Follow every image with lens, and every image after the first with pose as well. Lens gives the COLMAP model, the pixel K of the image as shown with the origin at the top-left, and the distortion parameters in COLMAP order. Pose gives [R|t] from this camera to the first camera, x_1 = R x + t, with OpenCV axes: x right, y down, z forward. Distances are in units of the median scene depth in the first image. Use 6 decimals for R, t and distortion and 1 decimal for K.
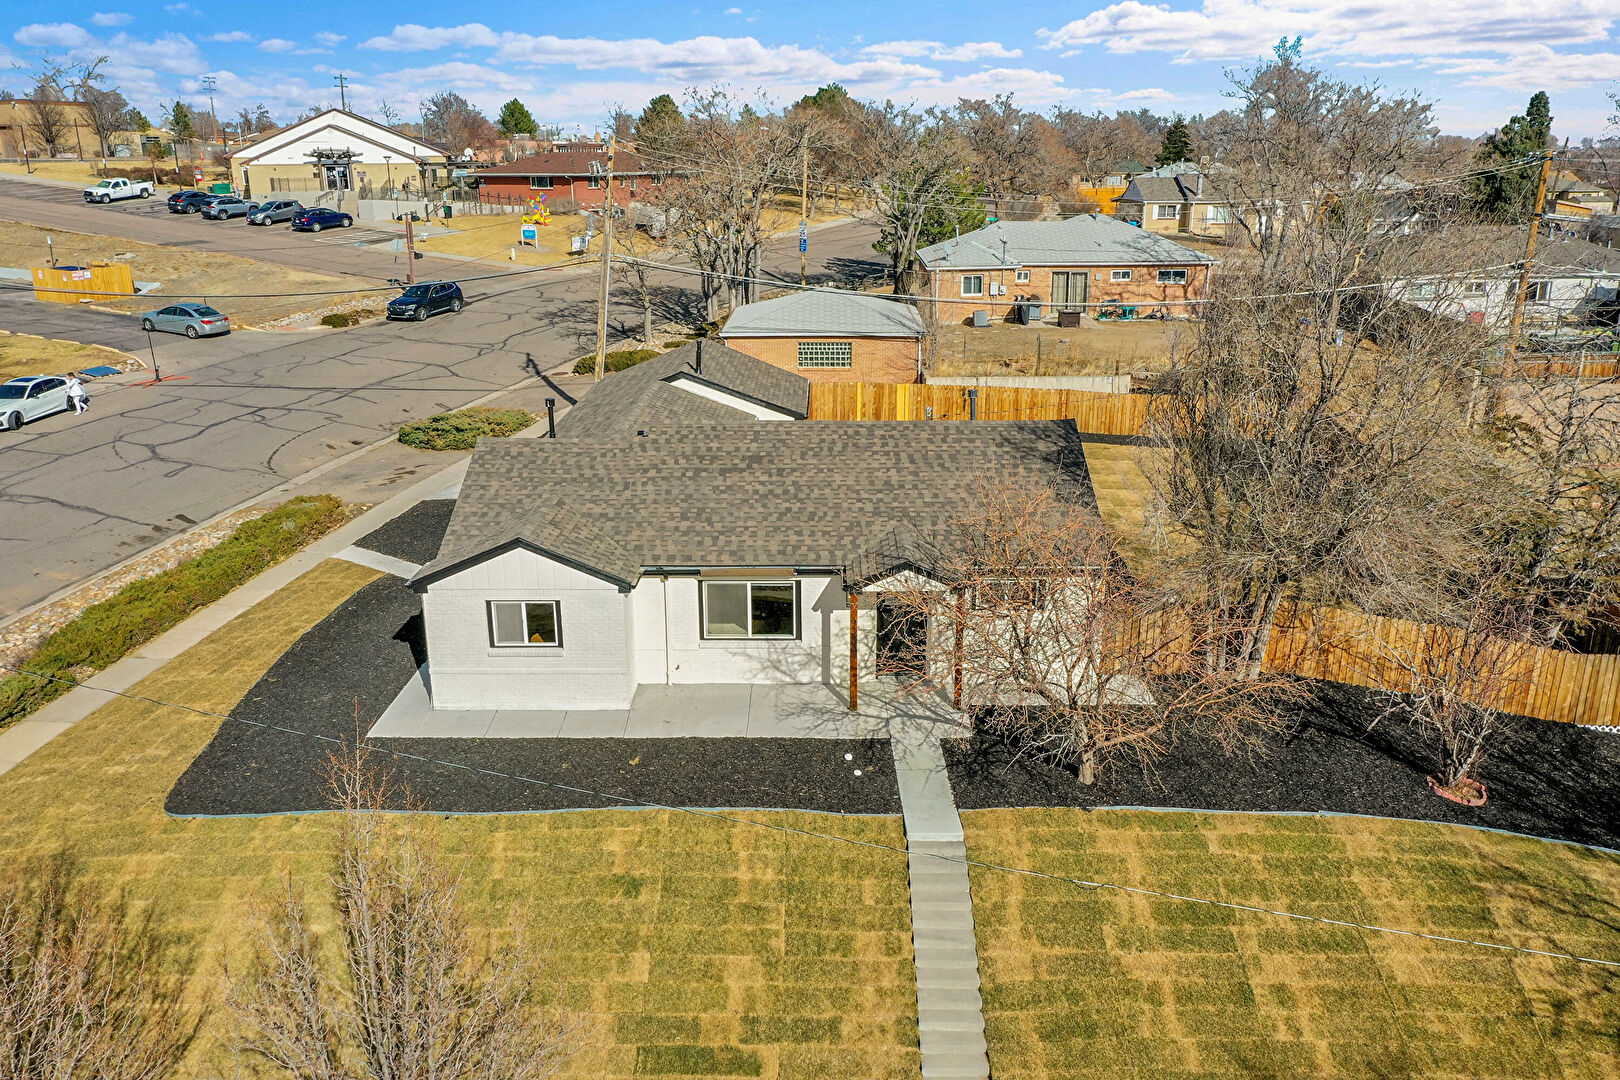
lens RADIAL K [[1286.1, 0, 807.0], [0, 1286.1, 541.5], [0, 0, 1]] dist [0.003302, 0.002403]
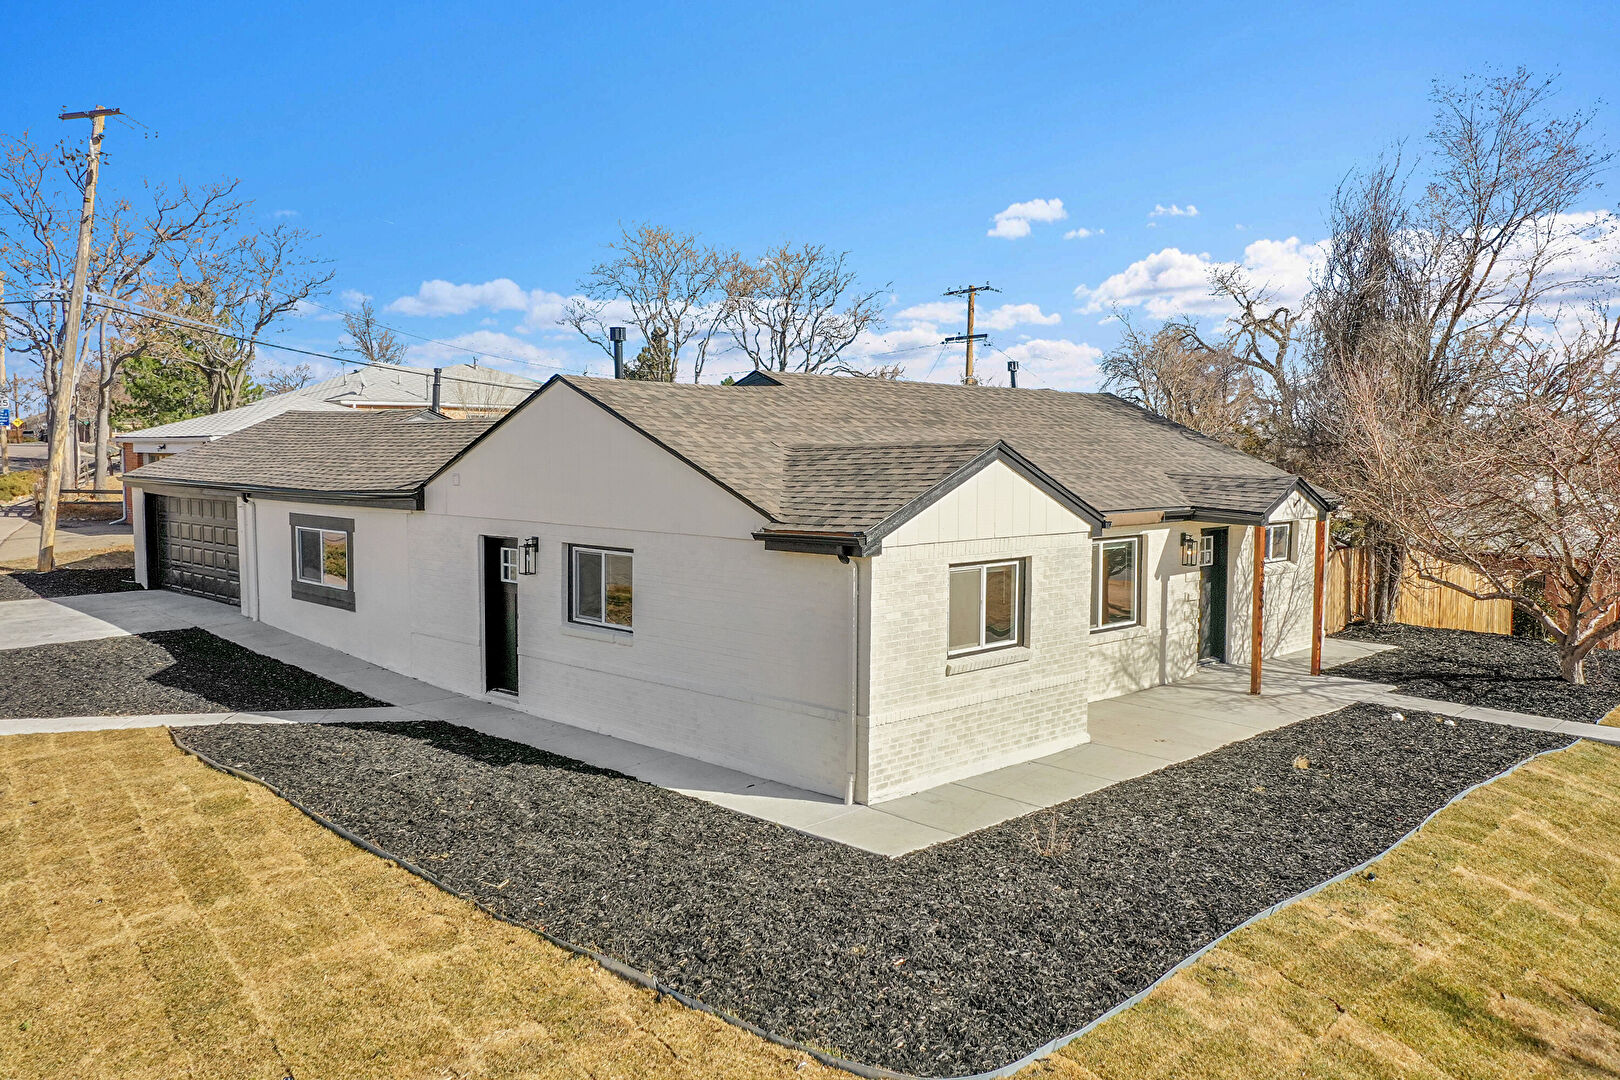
lens RADIAL K [[1286.1, 0, 807.0], [0, 1286.1, 541.5], [0, 0, 1]] dist [0.003302, 0.002403]
pose [[0.693582, -0.041454, 0.719184, -0.647562], [0.203833, 0.968838, -0.140733, 0.095683], [-0.690938, 0.244203, 0.680418, 0.648159]]
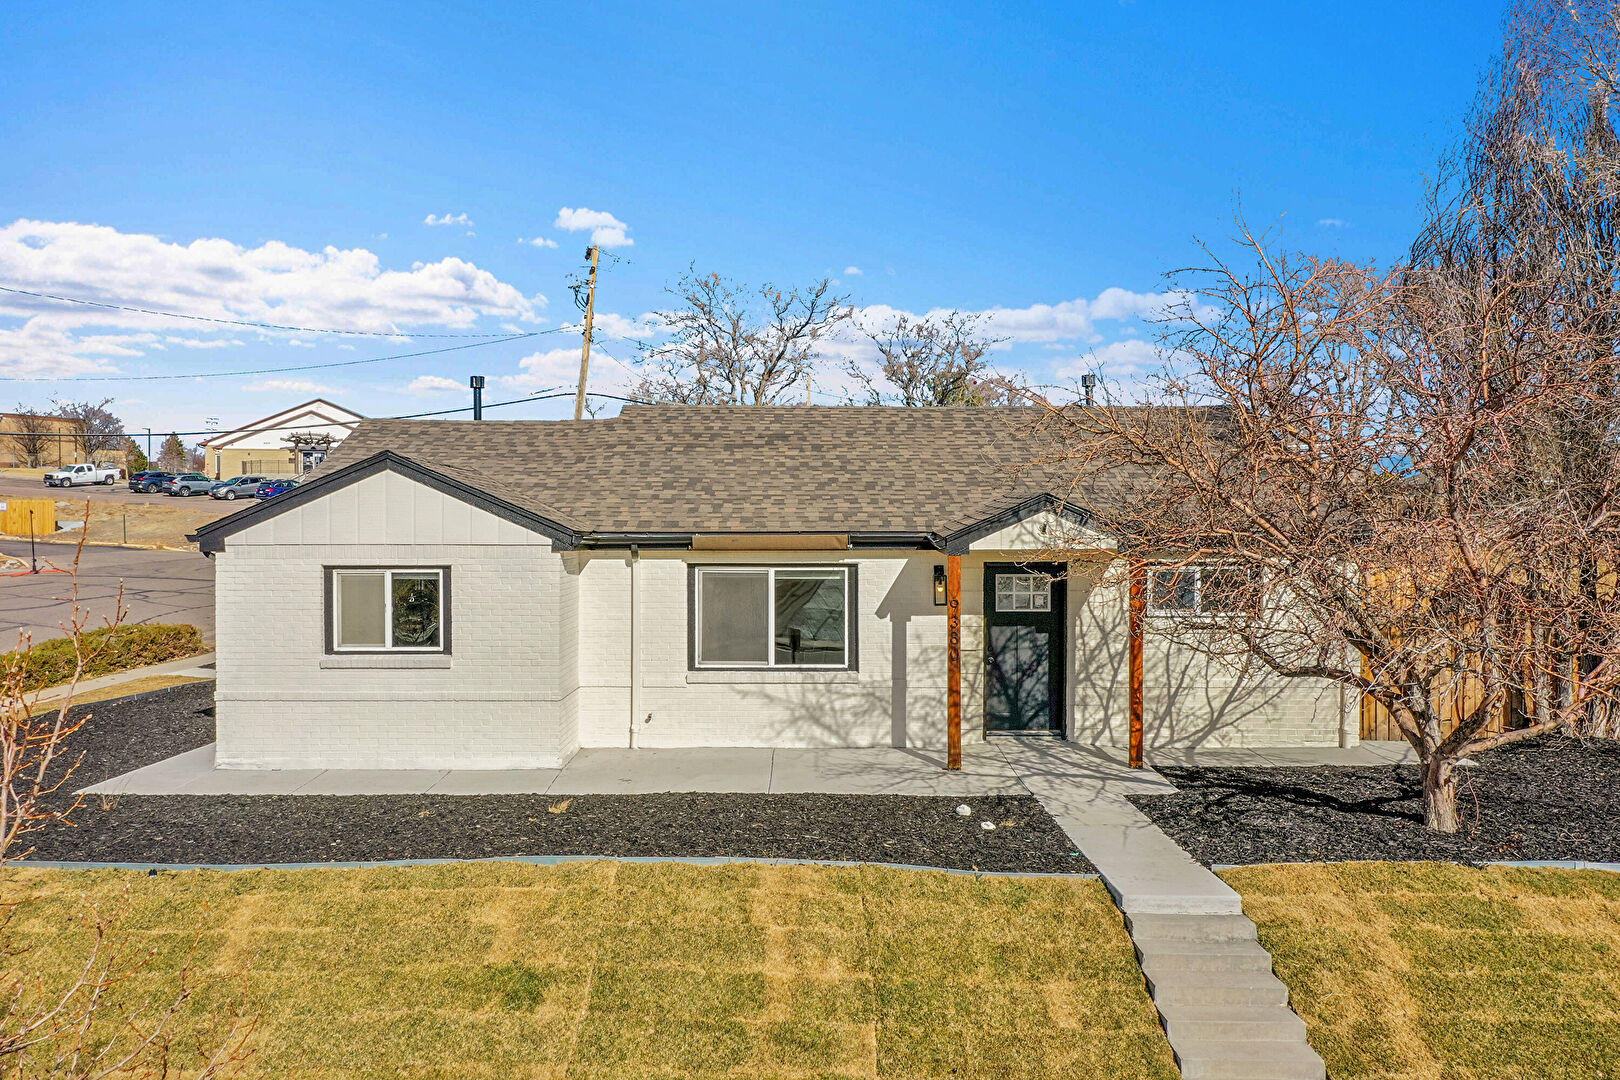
lens RADIAL K [[1286.1, 0, 807.0], [0, 1286.1, 541.5], [0, 0, 1]] dist [0.003302, 0.002403]
pose [[0.999925, 0.005662, 0.010827, -0.035297], [-0.002362, 0.959012, -0.283355, 0.191971], [-0.011987, 0.283308, 0.958954, 0.416984]]
